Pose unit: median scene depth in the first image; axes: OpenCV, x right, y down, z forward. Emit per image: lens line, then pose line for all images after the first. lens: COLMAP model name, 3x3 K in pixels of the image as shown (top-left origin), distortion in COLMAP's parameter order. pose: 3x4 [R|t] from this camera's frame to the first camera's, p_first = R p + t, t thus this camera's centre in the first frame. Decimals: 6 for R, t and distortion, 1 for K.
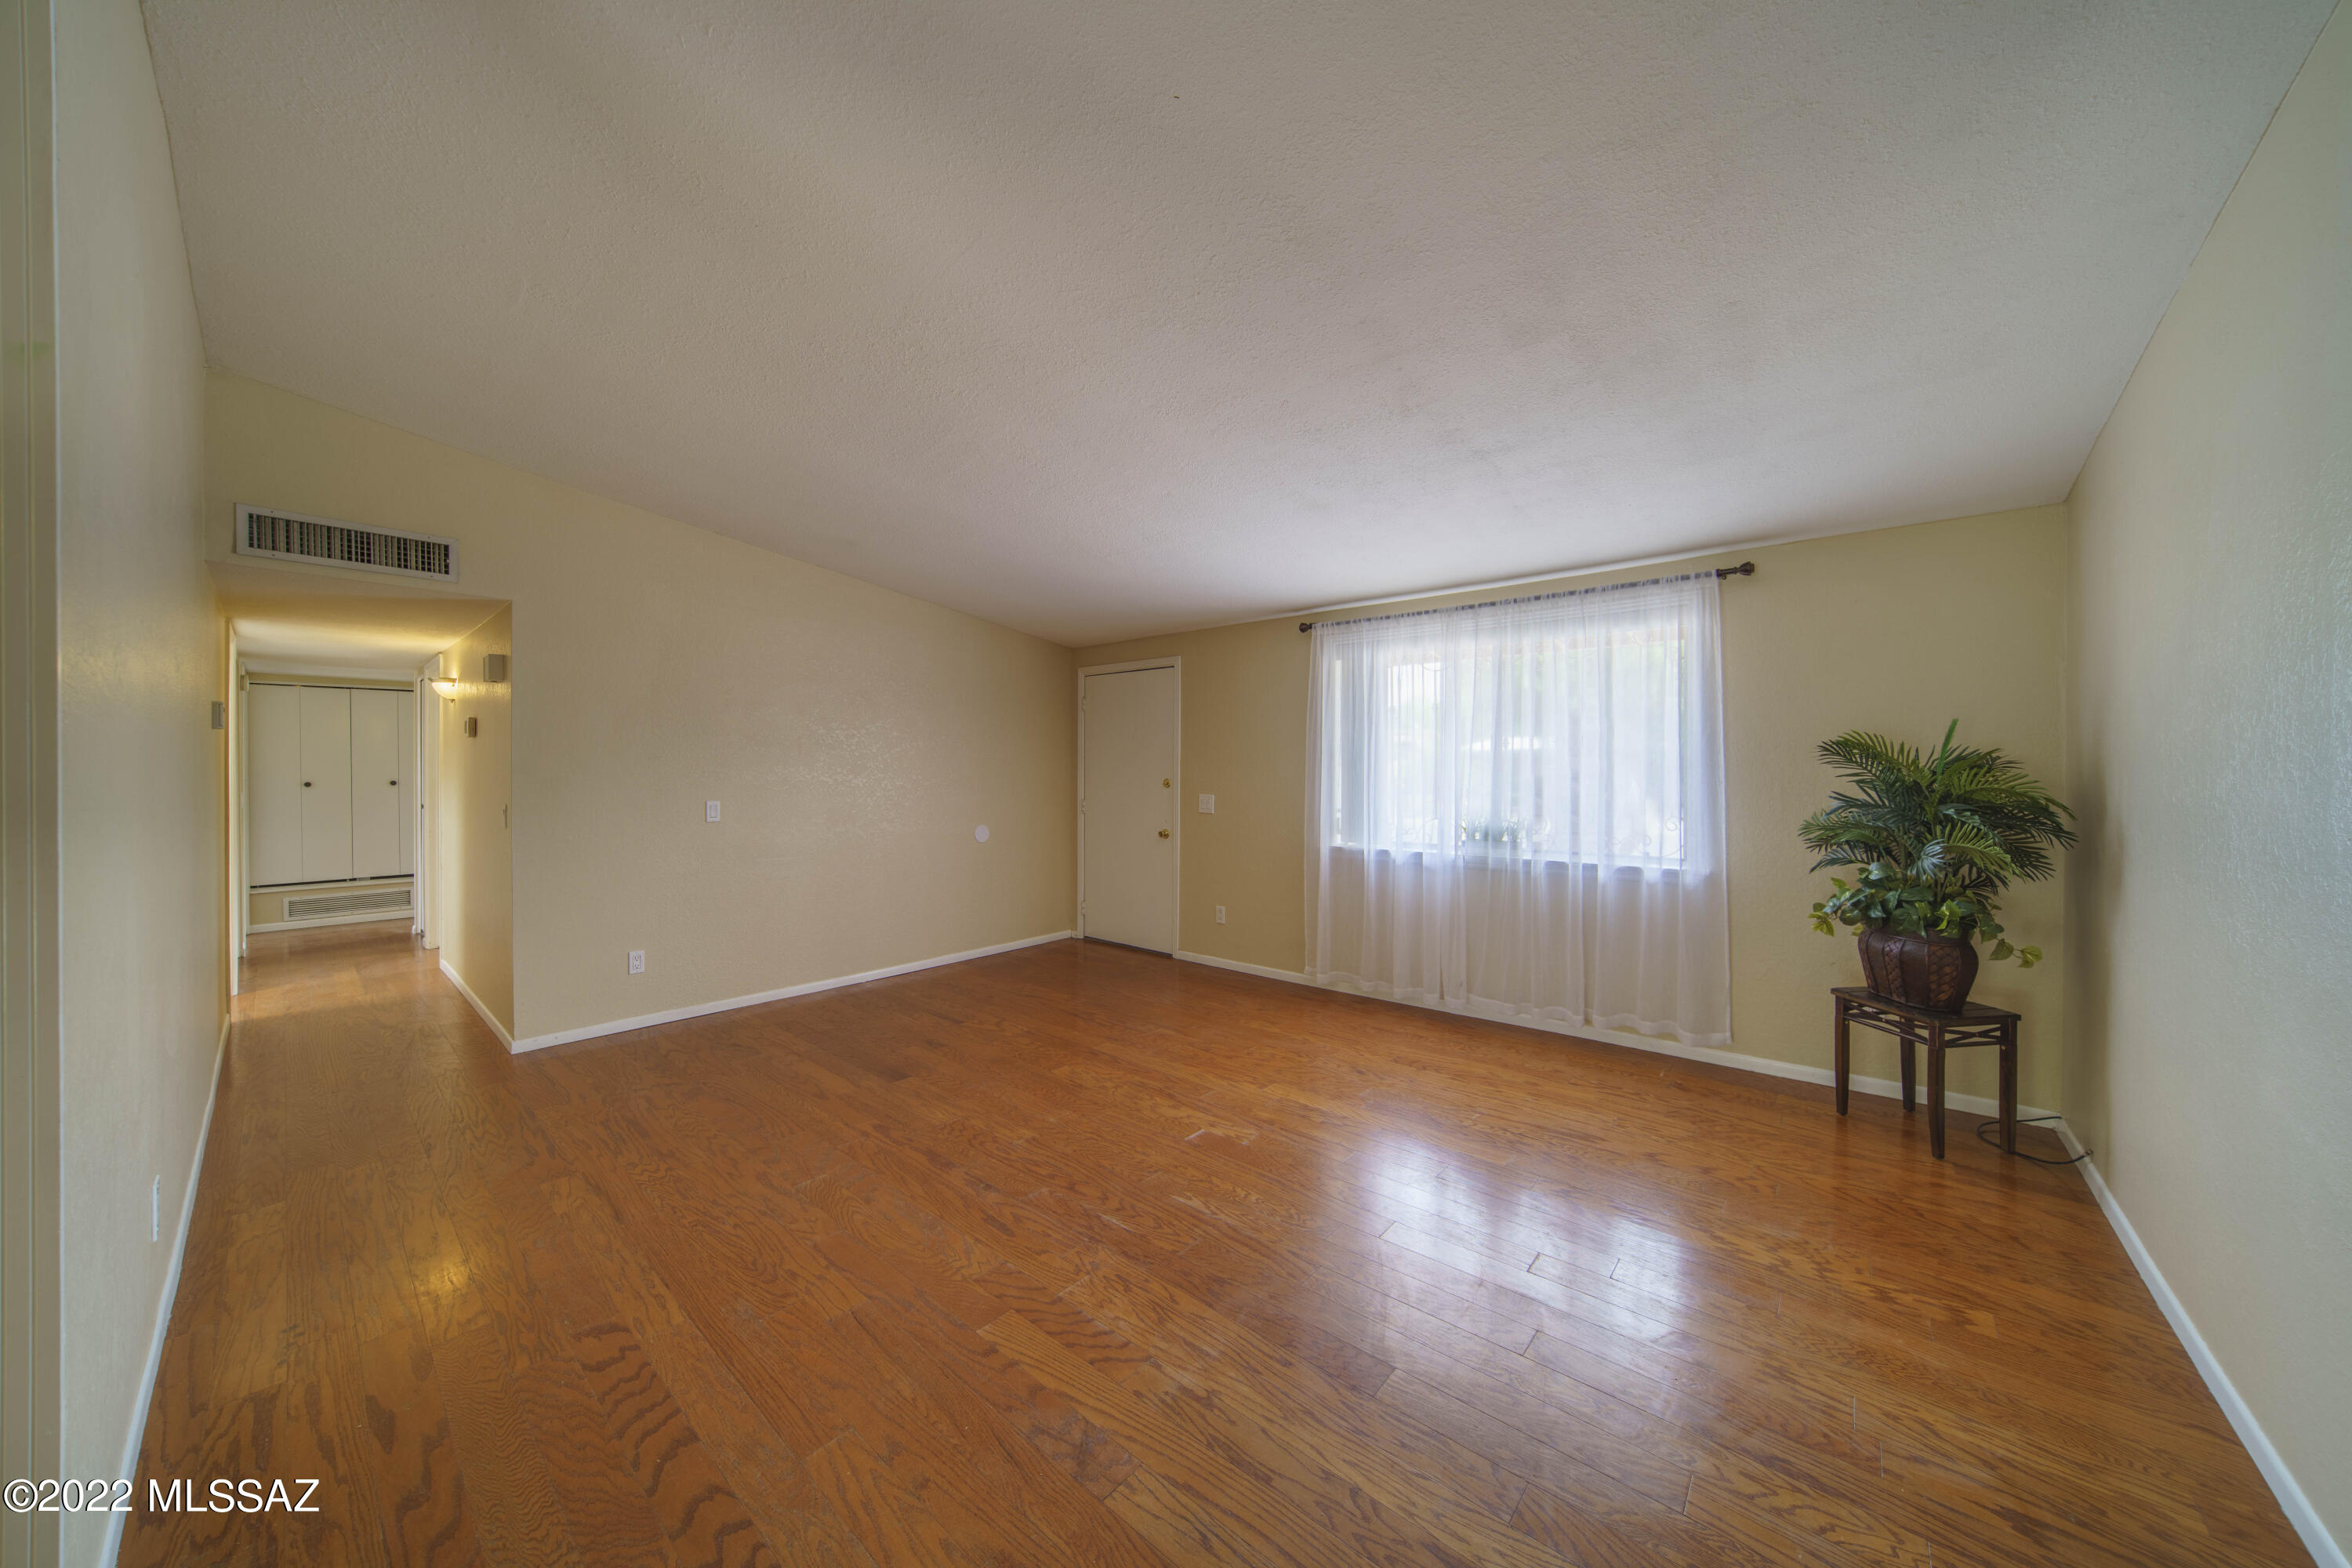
lens RADIAL K [[772.0, 0, 1172.6], [0, 772.0, 771.6], [0, 0, 1]] dist [-0.038557, 0.005996]
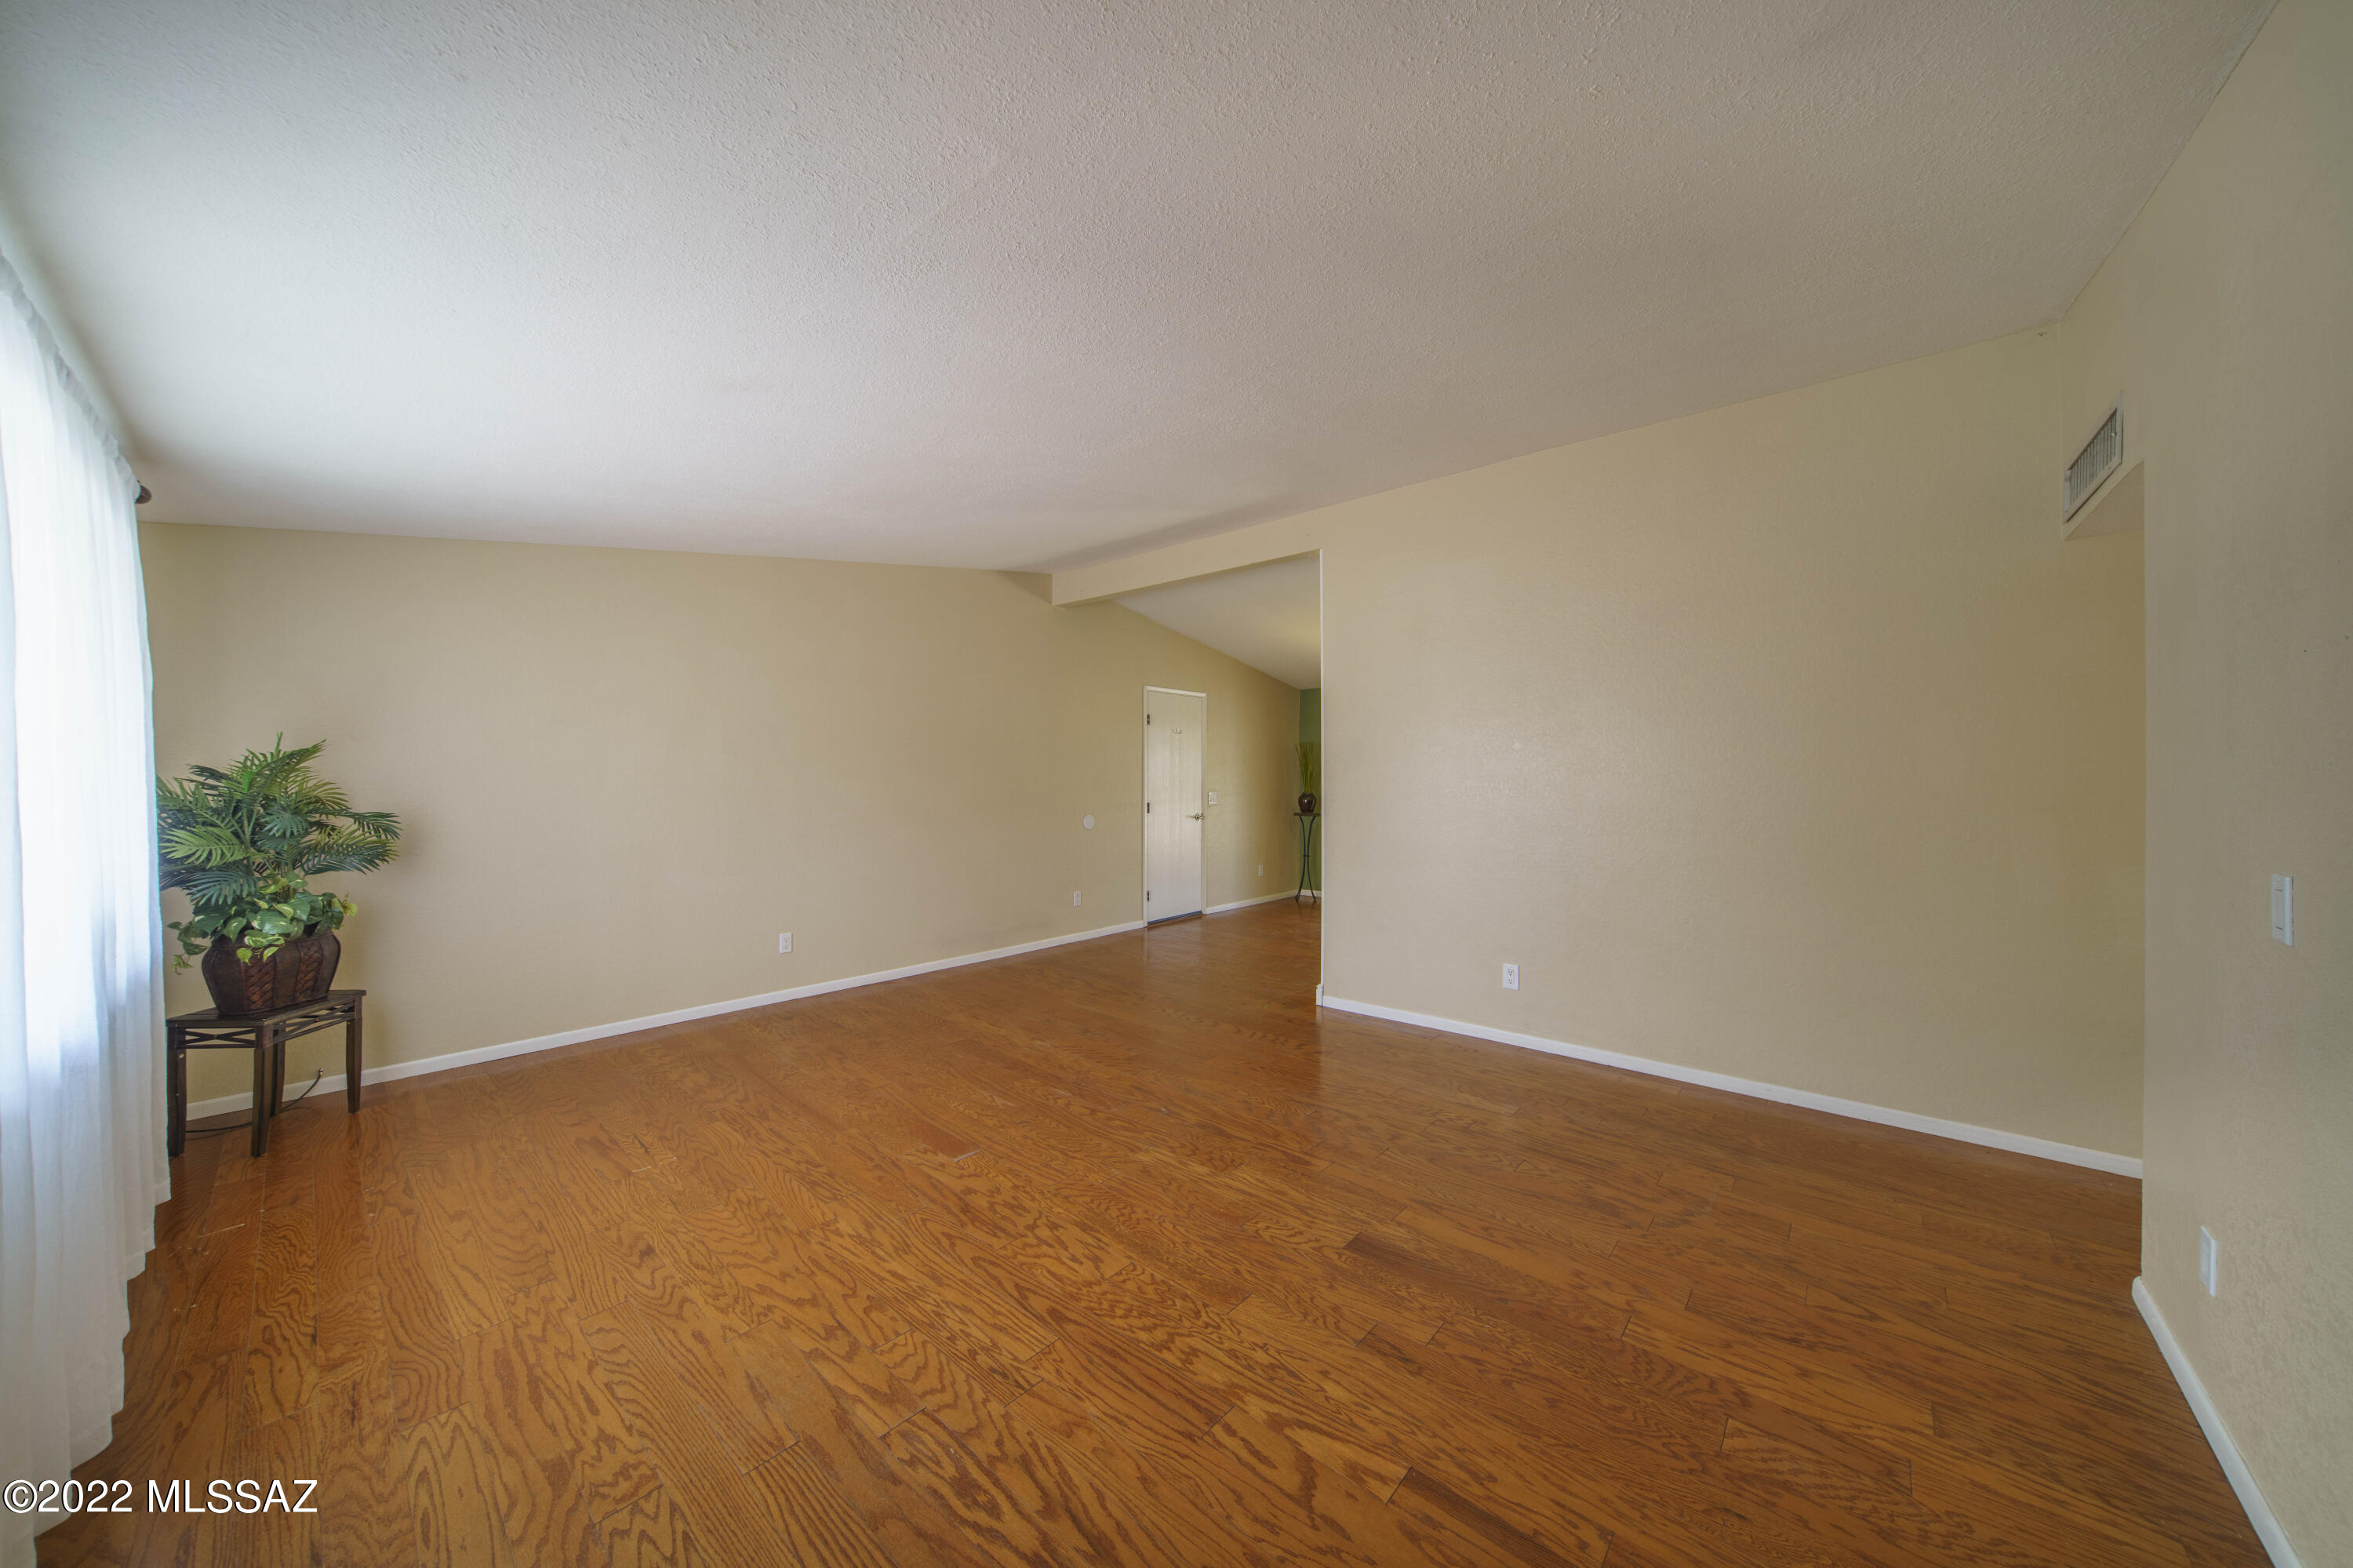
lens RADIAL K [[812.7, 0, 1126.7], [0, 812.7, 783.5], [0, 0, 1]] dist [-0.025041, 0.000198]
pose [[-0.997363, 0.001522, 0.072561, -0.210020], [0.001873, 0.999987, 0.004777, 0.002450], [-0.072553, 0.004901, -0.997353, 1.712262]]
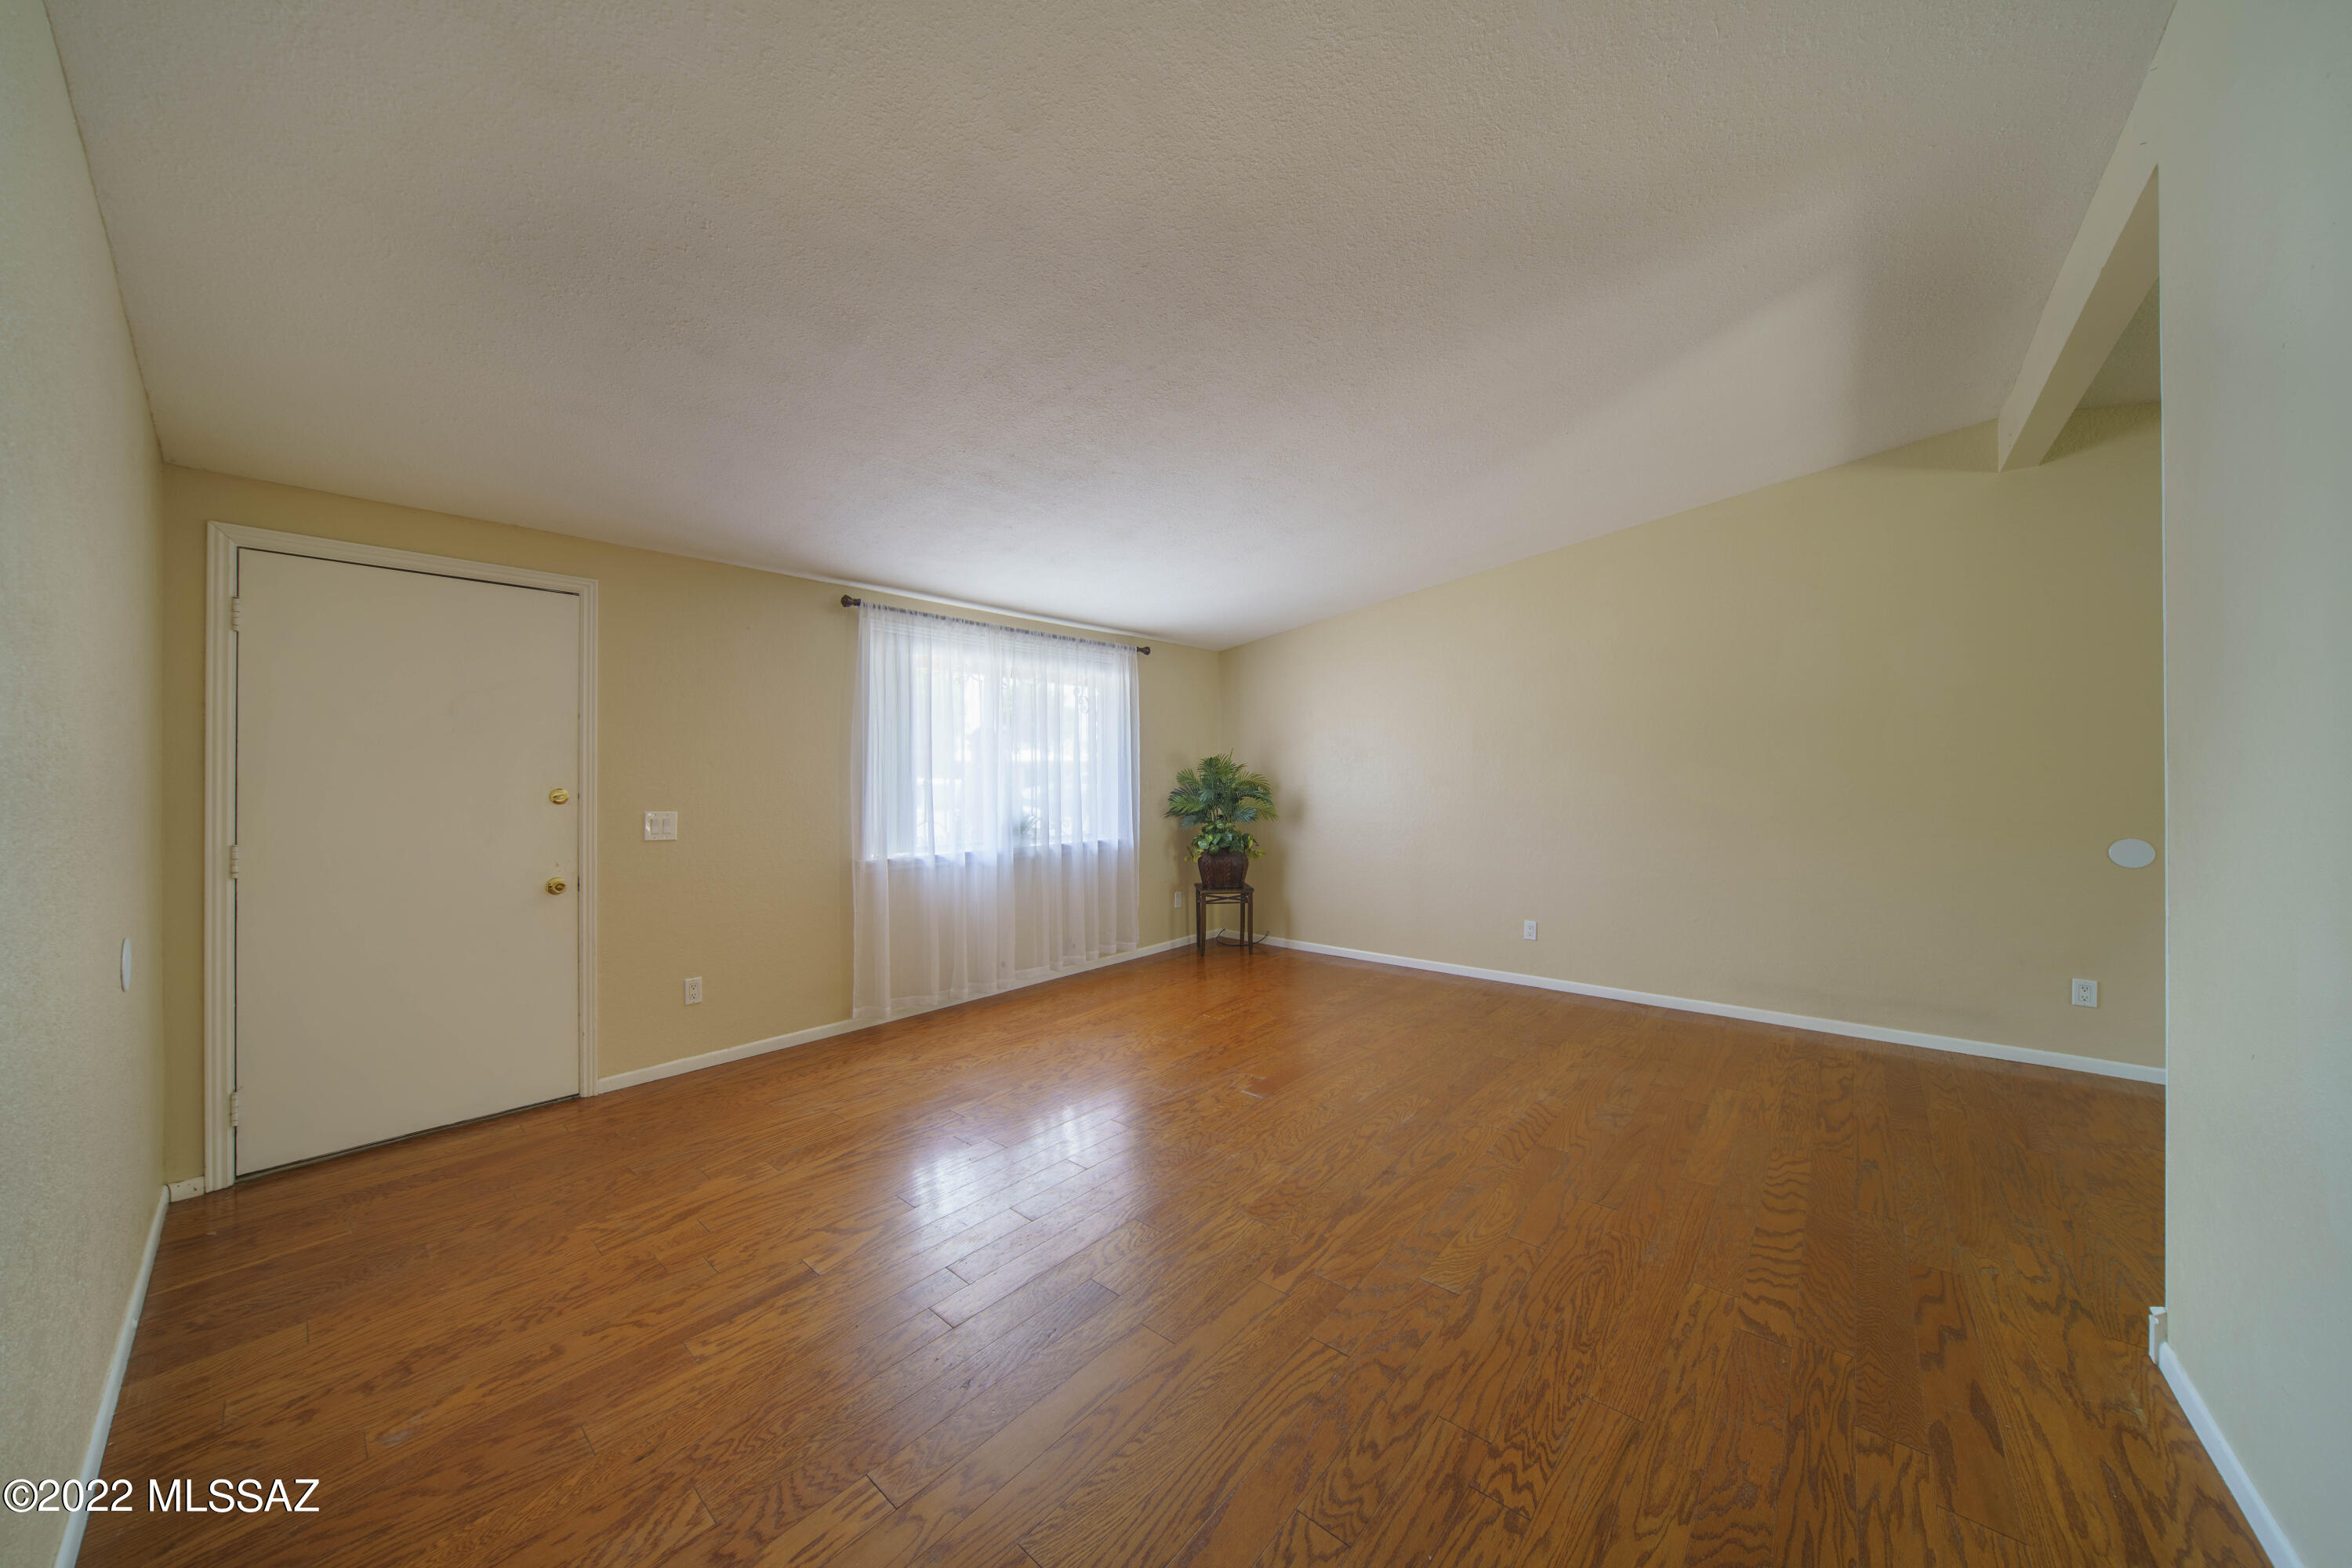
lens RADIAL K [[772.0, 0, 1172.6], [0, 772.0, 771.6], [0, 0, 1]] dist [-0.038557, 0.005996]
pose [[0.029525, 0.005456, 0.999549, -0.947333], [0.006008, 0.999966, -0.005635, 0.004849], [-0.999546, 0.006171, 0.029492, 0.927787]]
